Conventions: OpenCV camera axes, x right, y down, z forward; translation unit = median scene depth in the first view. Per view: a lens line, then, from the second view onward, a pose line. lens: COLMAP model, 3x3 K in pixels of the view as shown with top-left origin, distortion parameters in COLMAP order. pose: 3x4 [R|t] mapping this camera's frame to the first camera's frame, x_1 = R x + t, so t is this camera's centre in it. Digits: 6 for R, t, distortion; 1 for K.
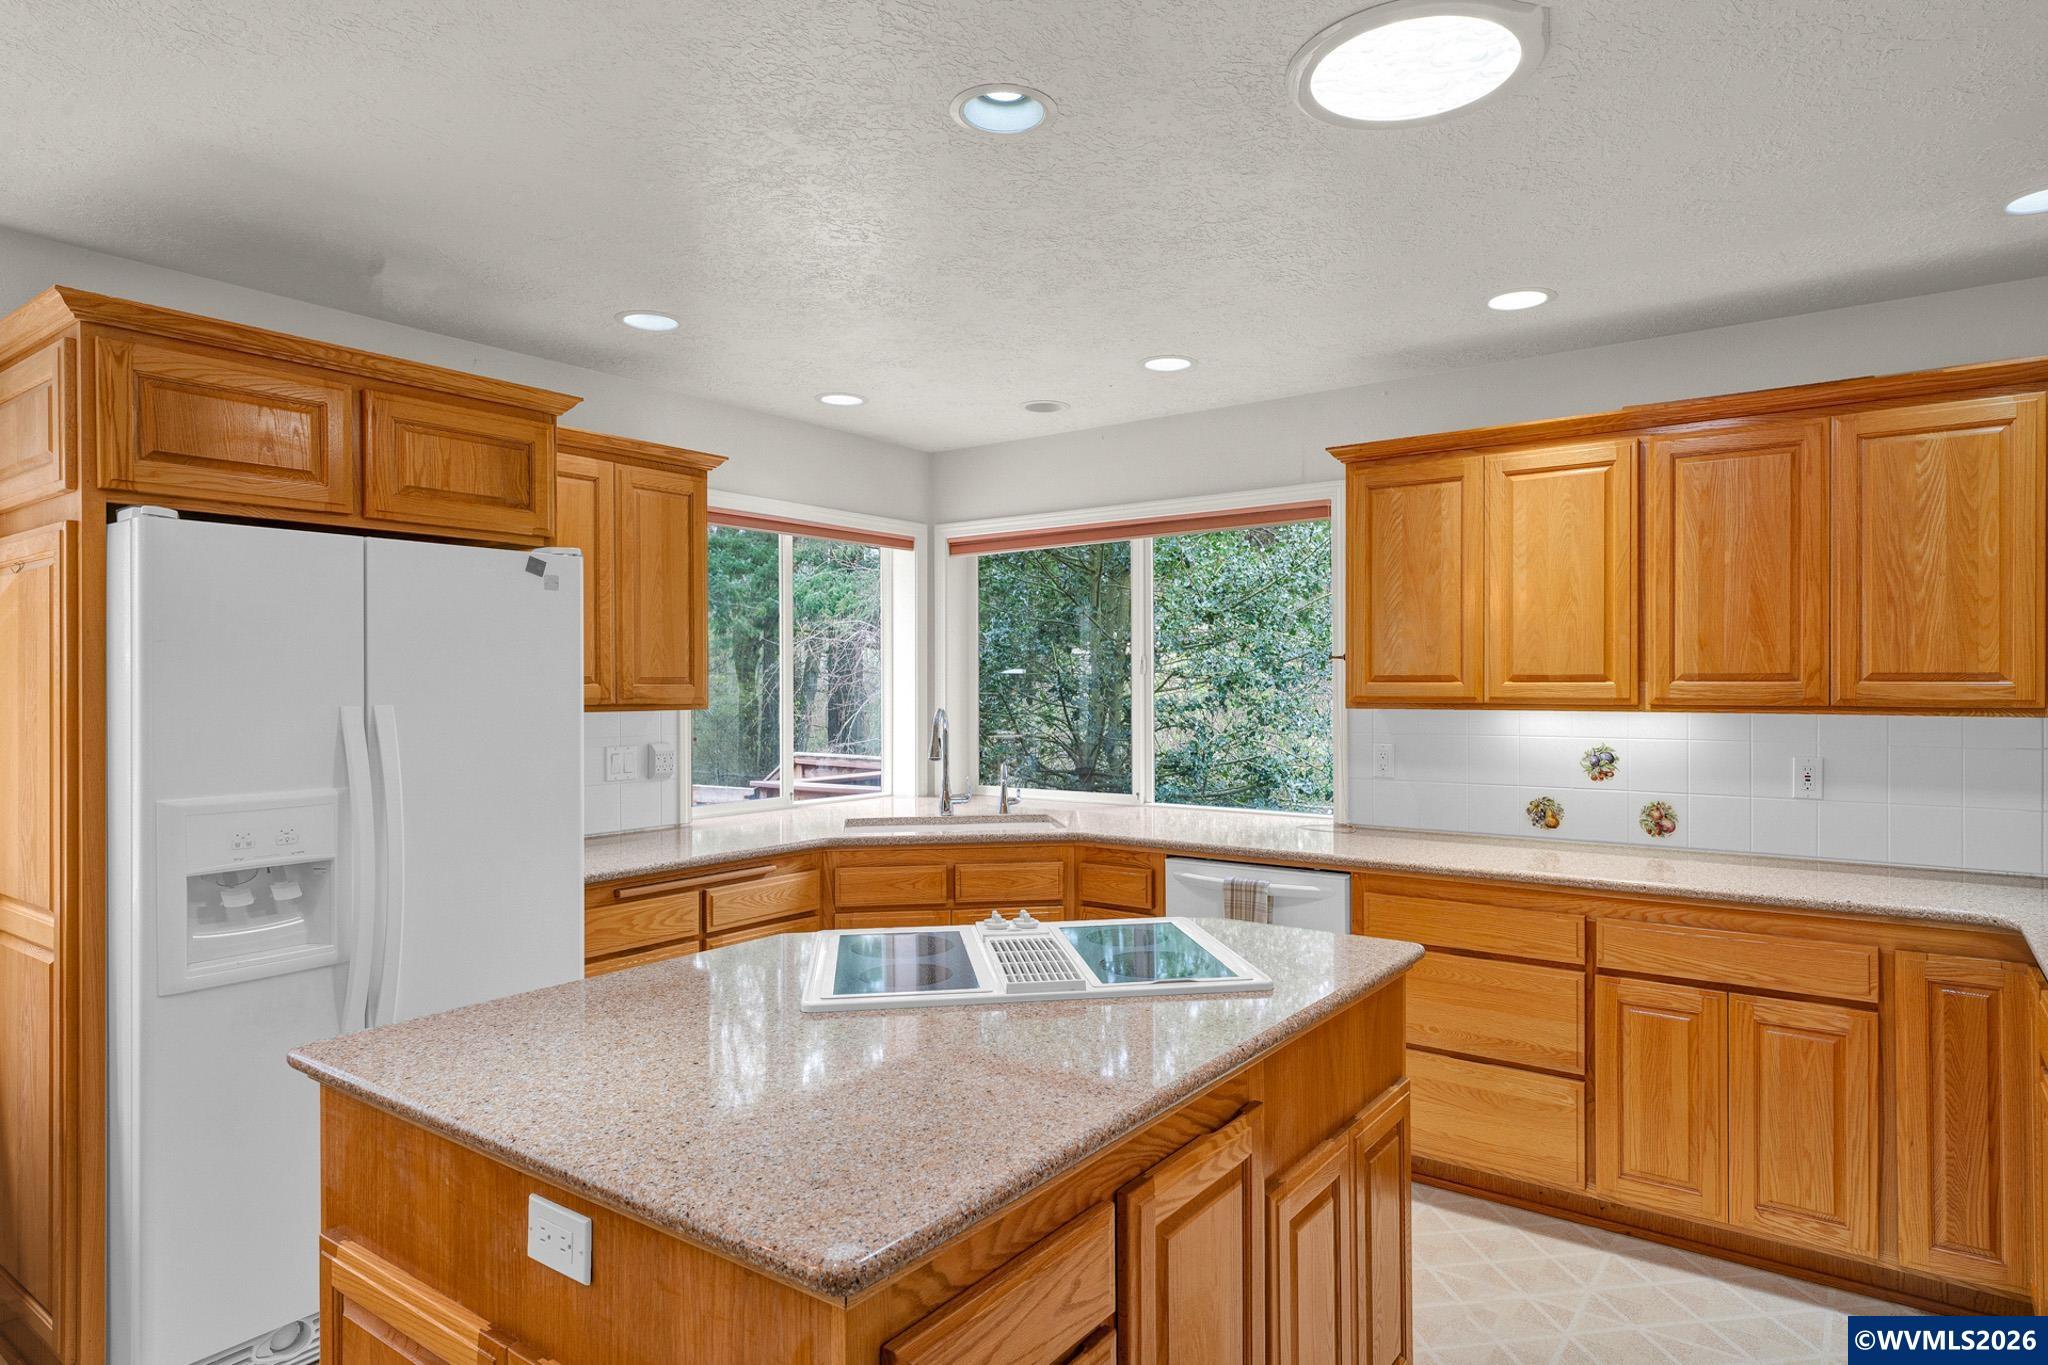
lens RADIAL K [[1158.2, 0, 1052.8], [0, 1158.2, 688.9], [0, 0, 1]] dist [0.001032, 0.000075]
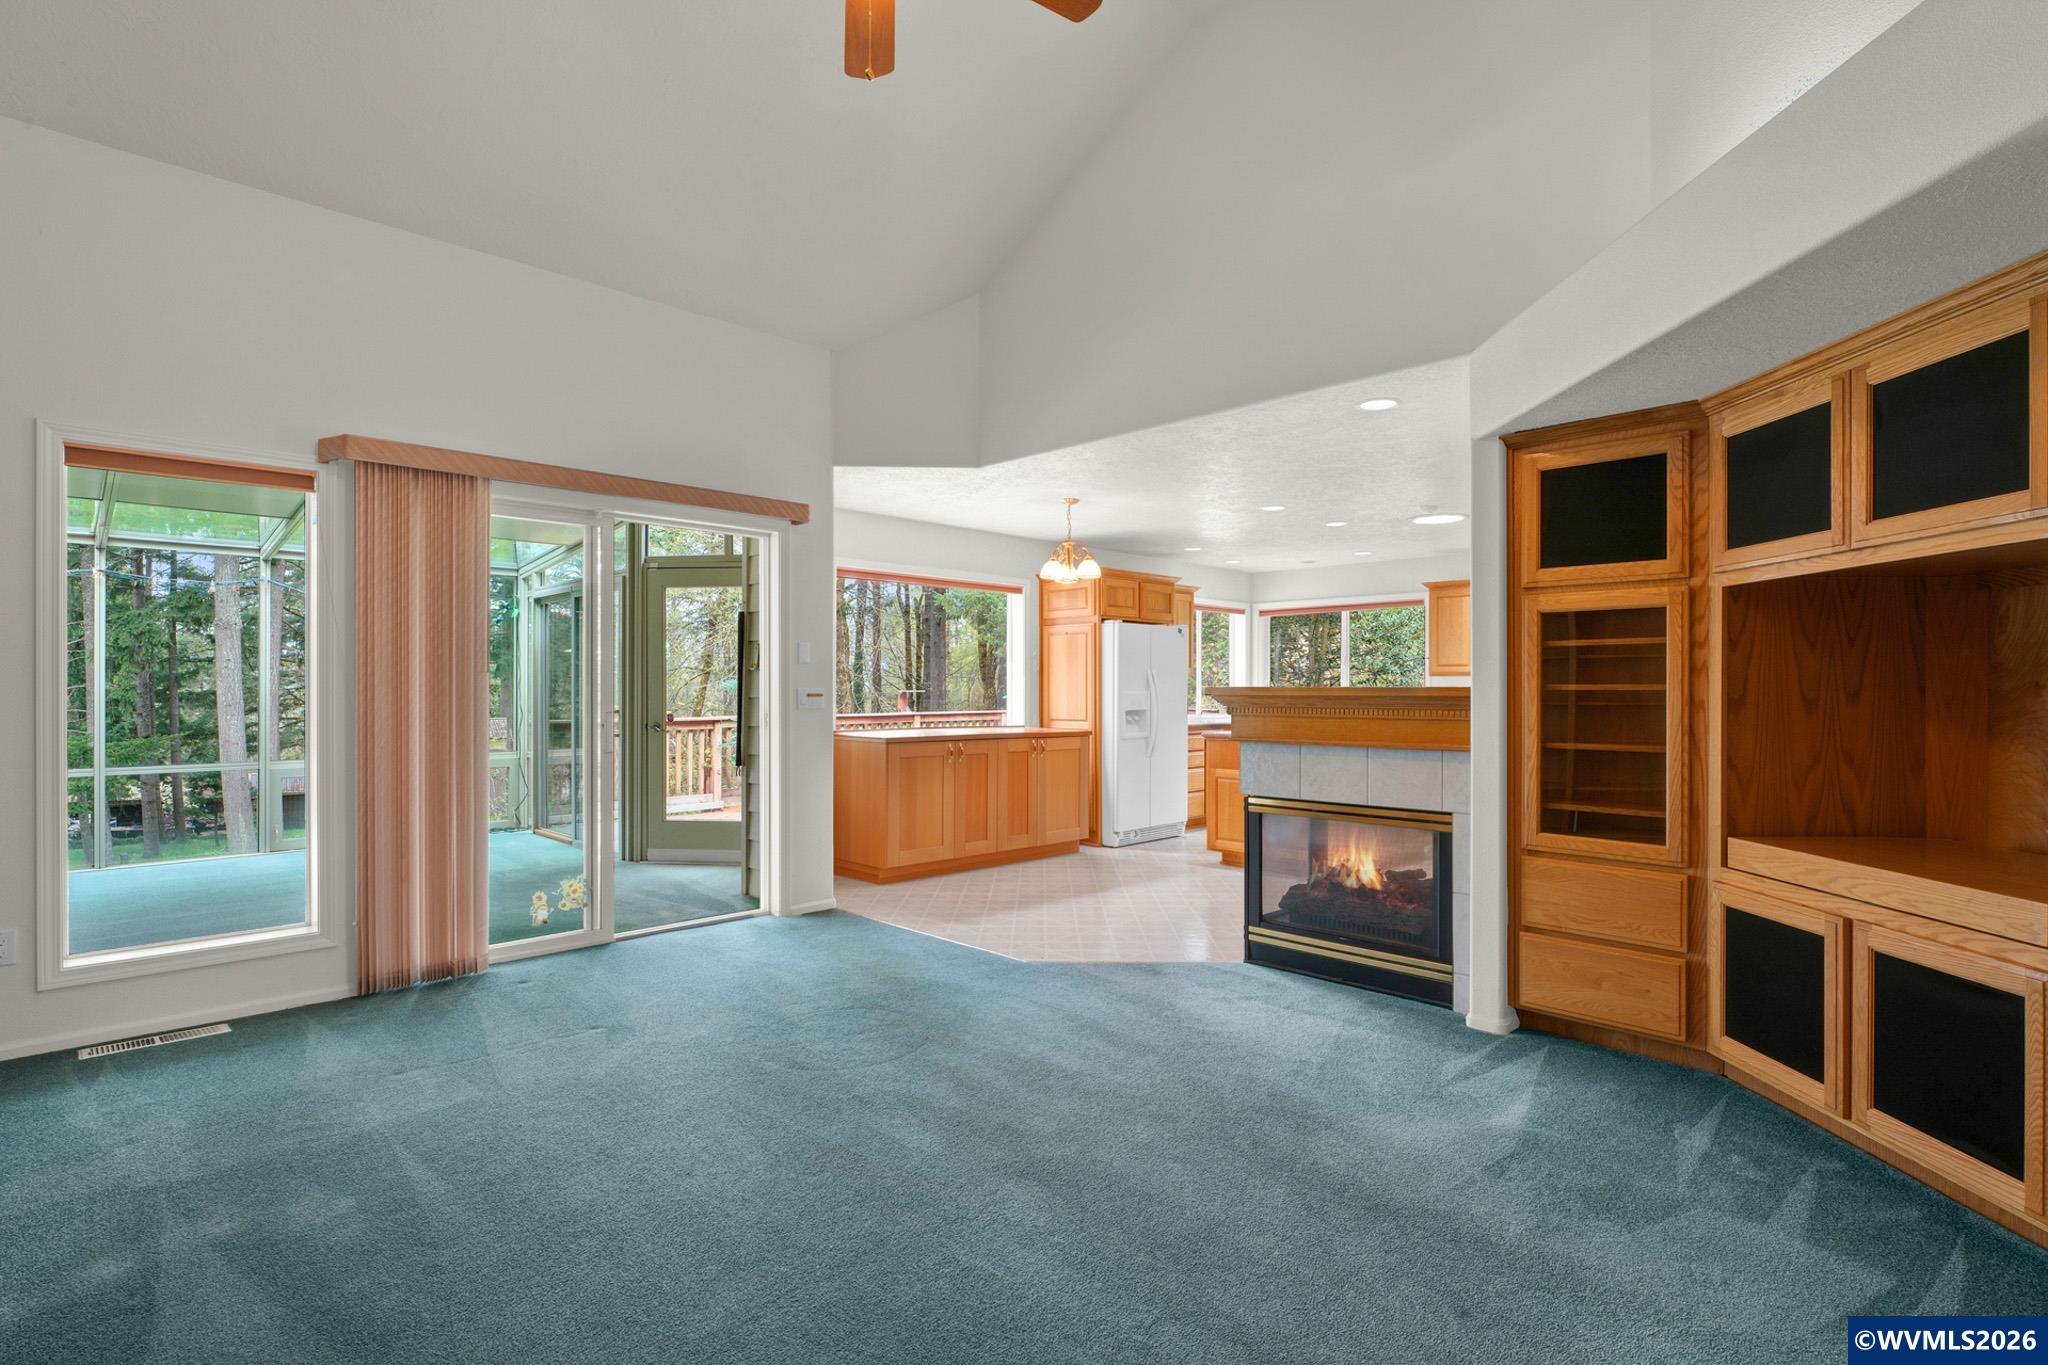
lens RADIAL K [[997.6, 0, 1044.1], [0, 997.6, 687.7], [0, 0, 1]] dist [-0.004455, -0.000065]
pose [[0.989178, 0.002311, -0.146700, -0.361614], [-0.003346, 0.999971, -0.006812, 0.074902], [0.146680, 0.007229, 0.989158, -1.753898]]
